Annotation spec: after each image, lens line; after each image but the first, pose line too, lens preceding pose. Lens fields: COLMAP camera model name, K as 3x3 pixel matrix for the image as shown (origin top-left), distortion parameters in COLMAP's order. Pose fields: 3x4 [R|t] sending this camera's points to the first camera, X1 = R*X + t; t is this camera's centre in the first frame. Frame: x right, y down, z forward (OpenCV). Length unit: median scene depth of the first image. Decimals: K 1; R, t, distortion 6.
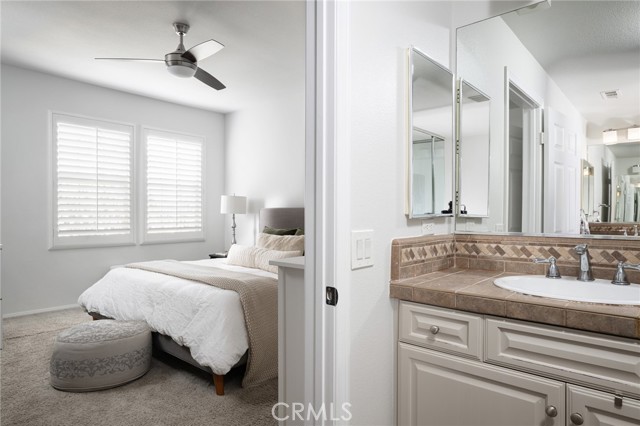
lens RADIAL K [[390.2, 0, 317.5], [0, 390.2, 214.2], [0, 0, 1]] dist [0.001471, 0.000965]
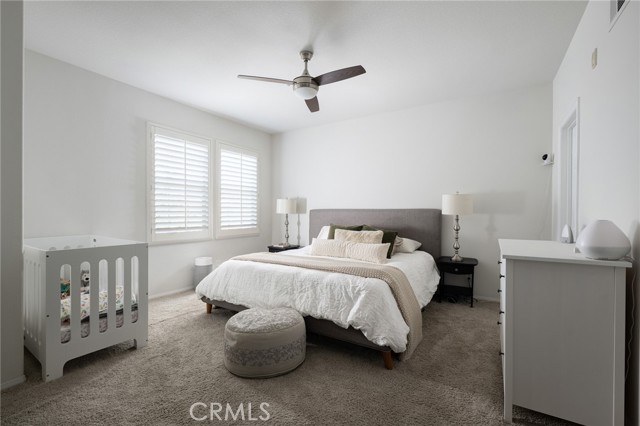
lens RADIAL K [[281.5, 0, 320.8], [0, 281.5, 213.6], [0, 0, 1]] dist [0.000337, 0.000035]
pose [[0.987969, -0.001004, 0.154647, -0.313815], [0.001318, 0.999997, -0.001933, 0.000846], [-0.154645, 0.002113, 0.987968, 0.111910]]
